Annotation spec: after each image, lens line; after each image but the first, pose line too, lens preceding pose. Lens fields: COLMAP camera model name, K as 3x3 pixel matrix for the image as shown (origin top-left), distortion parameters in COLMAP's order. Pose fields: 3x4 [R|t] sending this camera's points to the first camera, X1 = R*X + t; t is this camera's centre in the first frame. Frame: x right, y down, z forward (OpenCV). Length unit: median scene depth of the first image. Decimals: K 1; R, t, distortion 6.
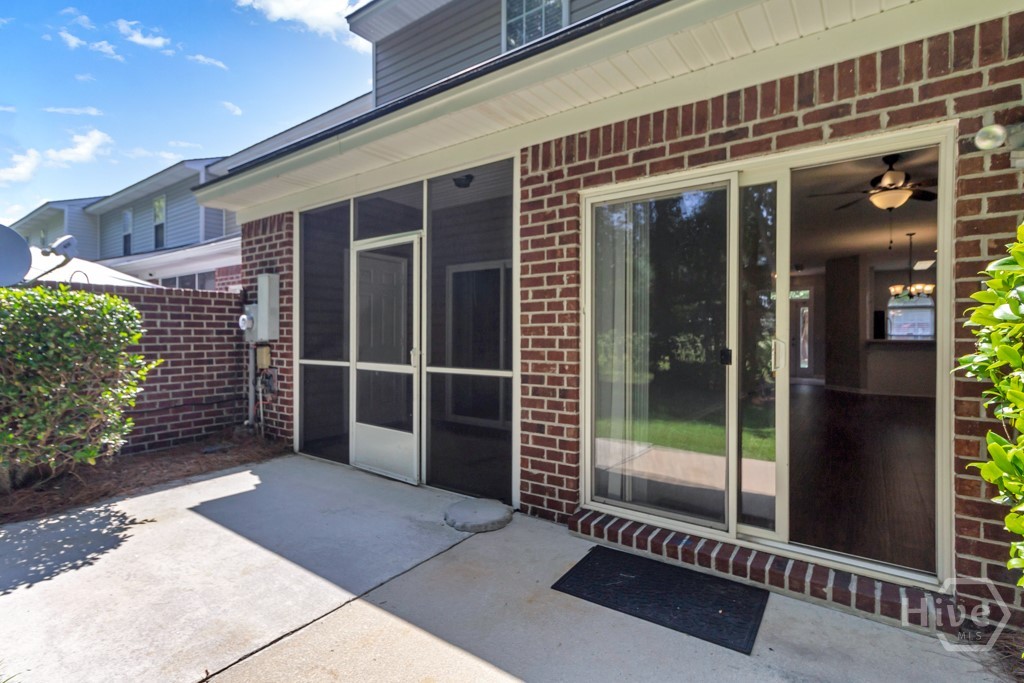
lens RADIAL K [[486.6, 0, 513.5], [0, 486.6, 337.5], [0, 0, 1]] dist [0.008719, 0.001667]
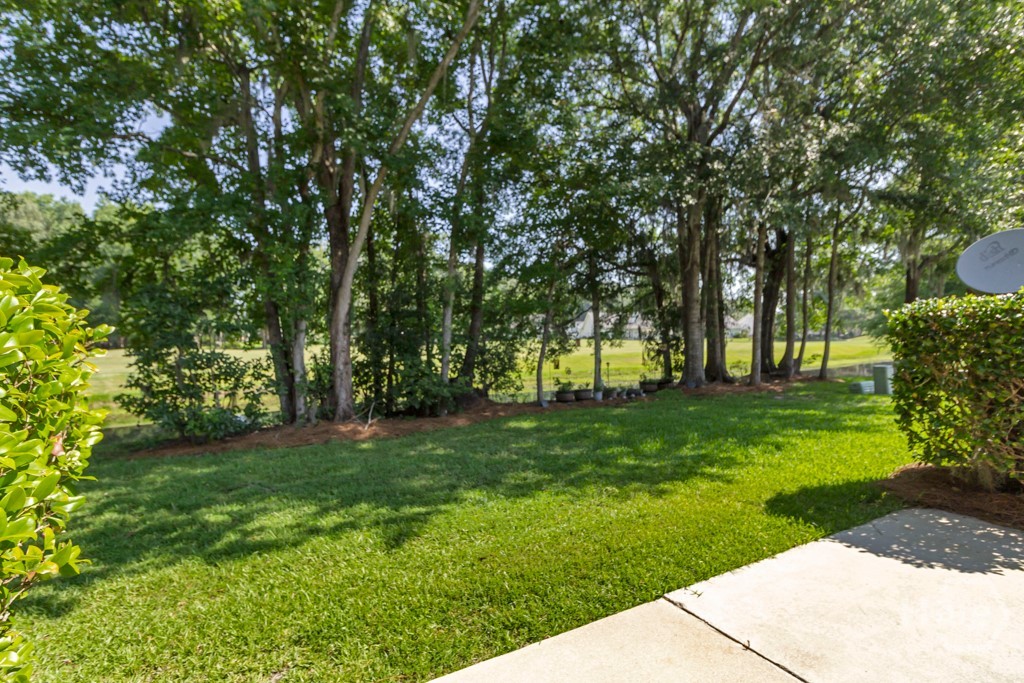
lens RADIAL K [[486.6, 0, 509.3], [0, 486.6, 340.8], [0, 0, 1]] dist [0.008719, 0.001667]
pose [[-0.384331, 0.006696, -0.923171, 0.333791], [-0.006826, 0.999926, 0.010094, -0.009195], [0.923170, 0.010182, -0.384257, 0.501427]]
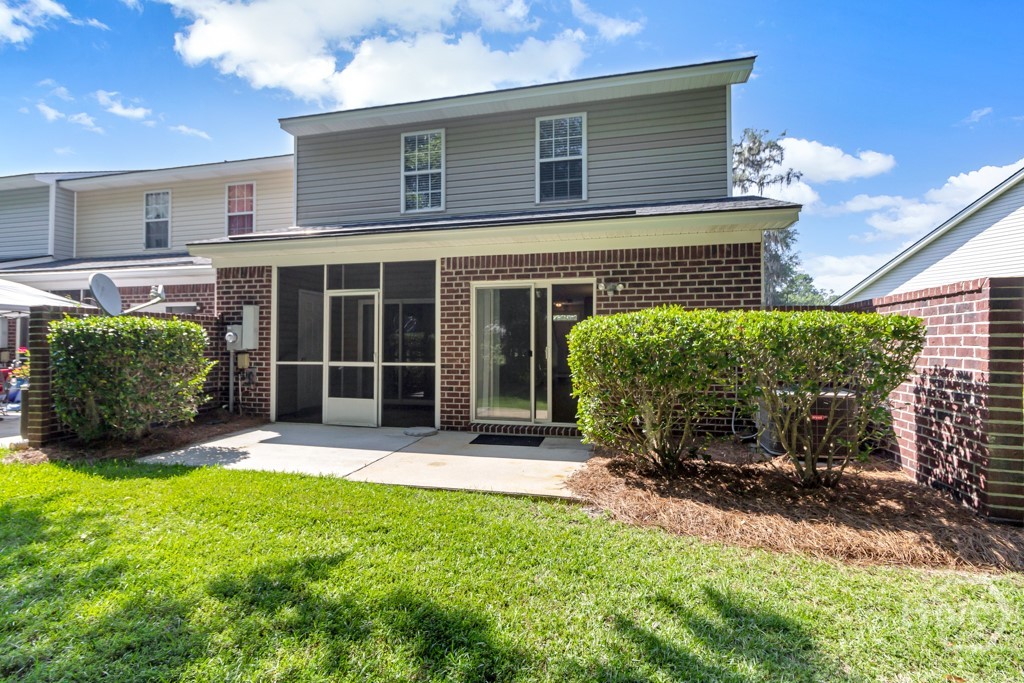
lens RADIAL K [[486.6, 0, 508.2], [0, 486.6, 341.0], [0, 0, 1]] dist [0.008719, 0.001667]
pose [[0.925999, 0.003602, 0.377509, -0.530782], [0.002884, 0.999858, -0.016615, 0.012195], [-0.377515, 0.016474, 0.925857, -1.104920]]
